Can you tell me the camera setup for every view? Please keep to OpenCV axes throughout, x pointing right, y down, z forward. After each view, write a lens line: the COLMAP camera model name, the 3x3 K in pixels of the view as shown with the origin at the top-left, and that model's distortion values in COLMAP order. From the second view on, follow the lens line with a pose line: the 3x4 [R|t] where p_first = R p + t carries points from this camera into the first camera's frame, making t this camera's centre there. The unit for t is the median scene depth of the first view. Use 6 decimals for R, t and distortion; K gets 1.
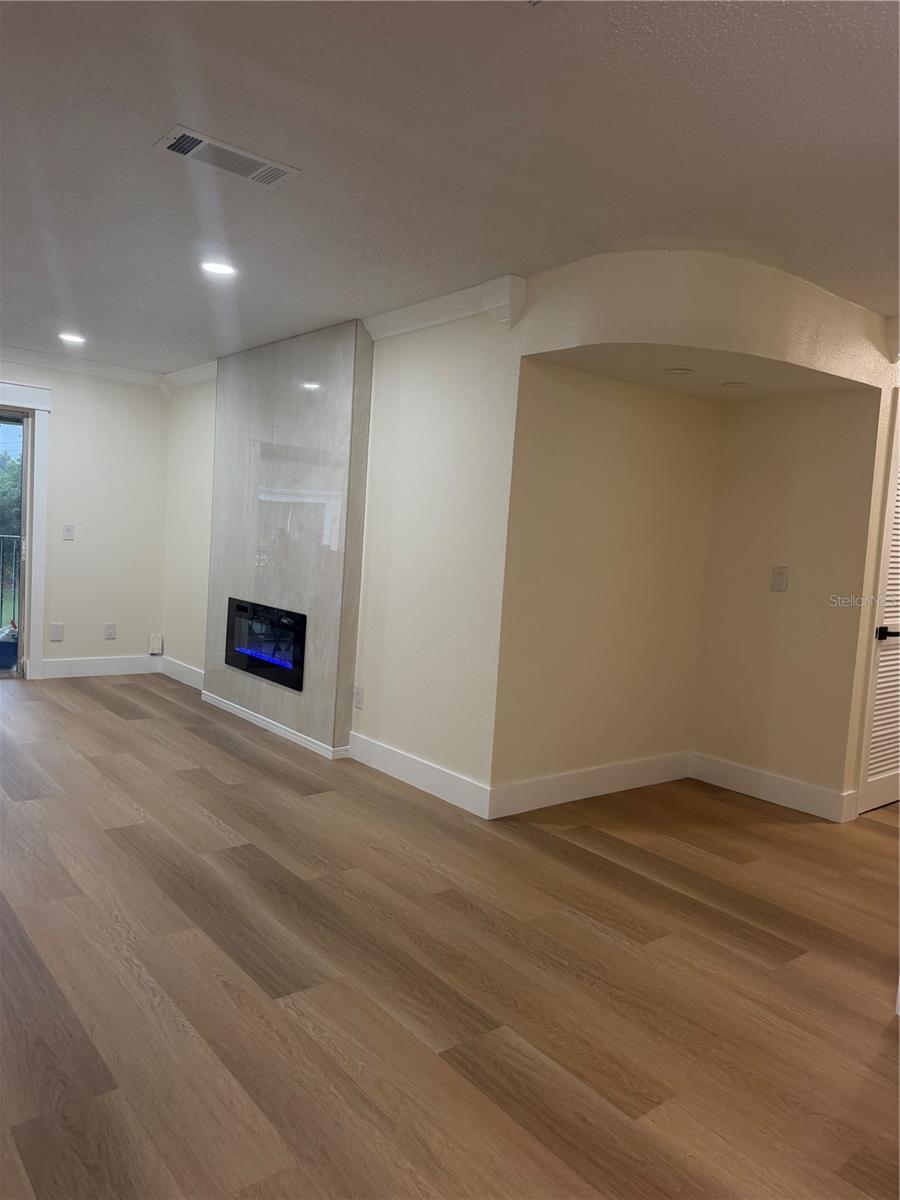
lens RADIAL K [[856.0, 0, 460.3], [0, 856.0, 594.5], [0, 0, 1]] dist [0.043872, -0.003069]
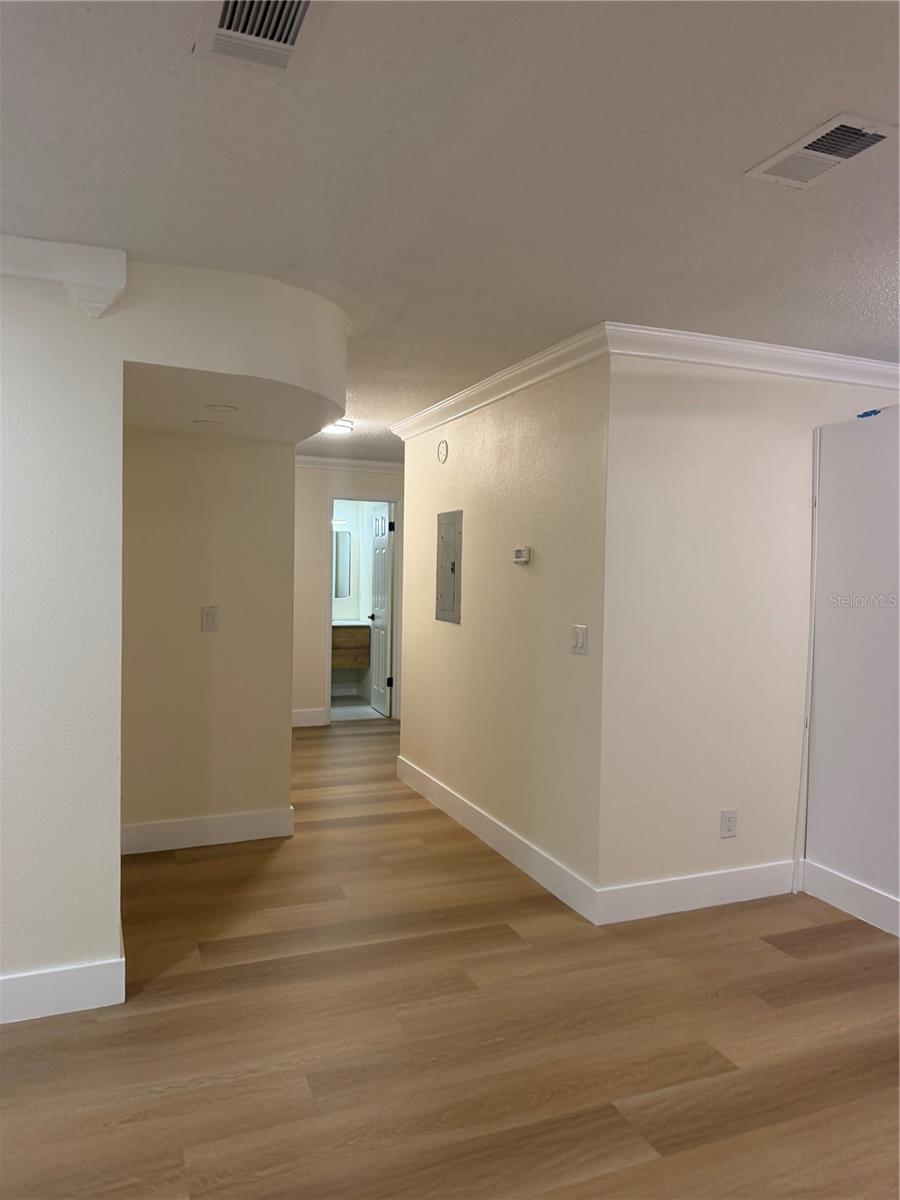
lens RADIAL K [[856.0, 0, 460.3], [0, 856.0, 594.5], [0, 0, 1]] dist [0.043872, -0.003069]
pose [[0.280157, -0.087353, 0.955972, -0.474216], [0.064836, 0.995299, 0.071946, -0.095506], [-0.957762, 0.041826, 0.284504, 0.433182]]
